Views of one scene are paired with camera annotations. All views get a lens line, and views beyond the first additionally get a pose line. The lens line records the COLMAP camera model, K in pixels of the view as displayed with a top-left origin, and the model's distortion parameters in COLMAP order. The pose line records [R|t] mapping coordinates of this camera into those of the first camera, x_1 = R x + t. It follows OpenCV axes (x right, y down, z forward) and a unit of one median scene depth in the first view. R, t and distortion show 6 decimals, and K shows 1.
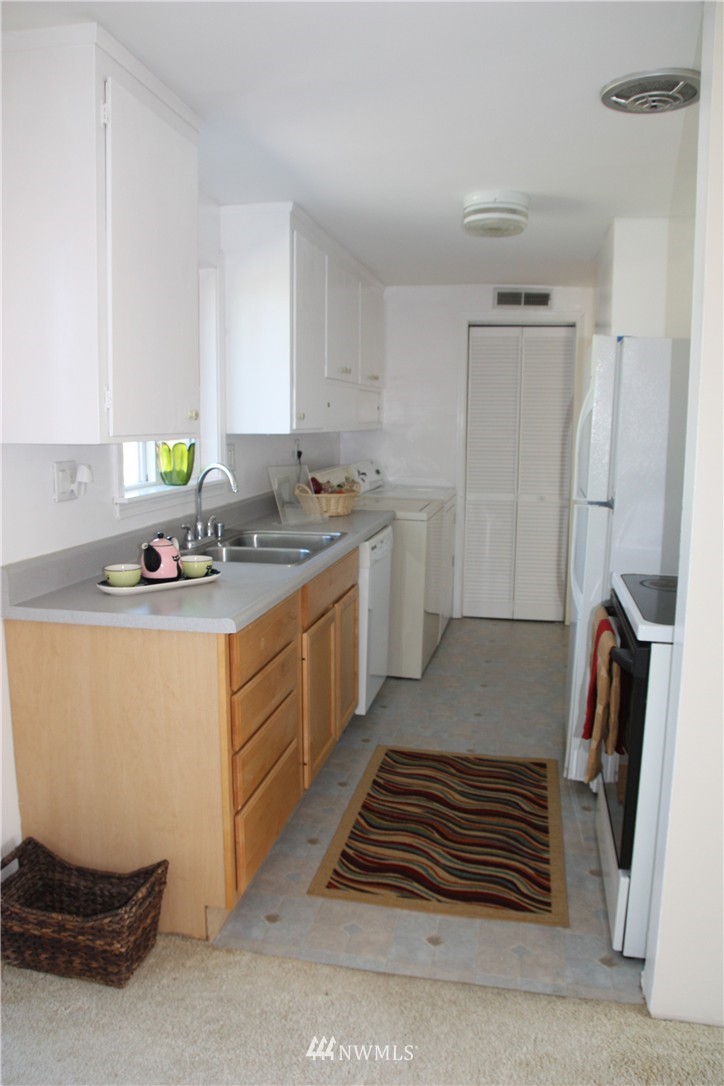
lens RADIAL K [[853.3, 0, 362.0], [0, 853.3, 543.0], [0, 0, 1]] dist [-0.133084, 0.078601]
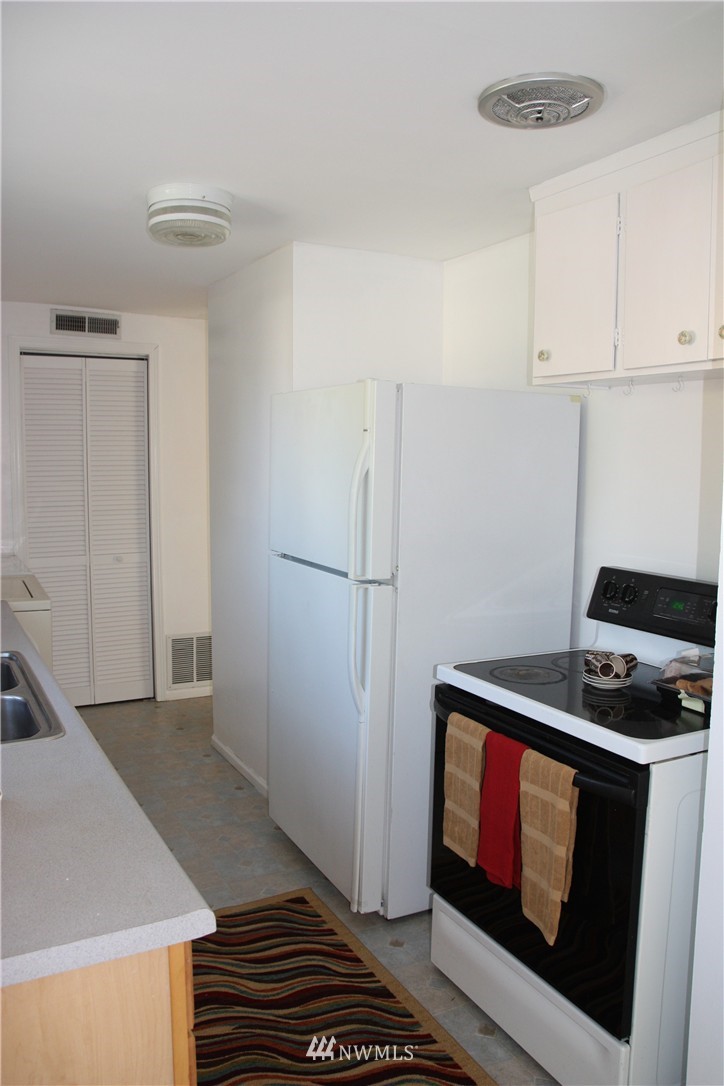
lens RADIAL K [[850.1, 0, 362.0], [0, 850.1, 543.0], [0, 0, 1]] dist [-0.137374, 0.097471]
pose [[0.768843, -0.070473, 0.635543, -0.229021], [0.092800, 0.995683, -0.001856, -0.074565], [-0.632668, 0.060405, 0.772063, 0.319507]]
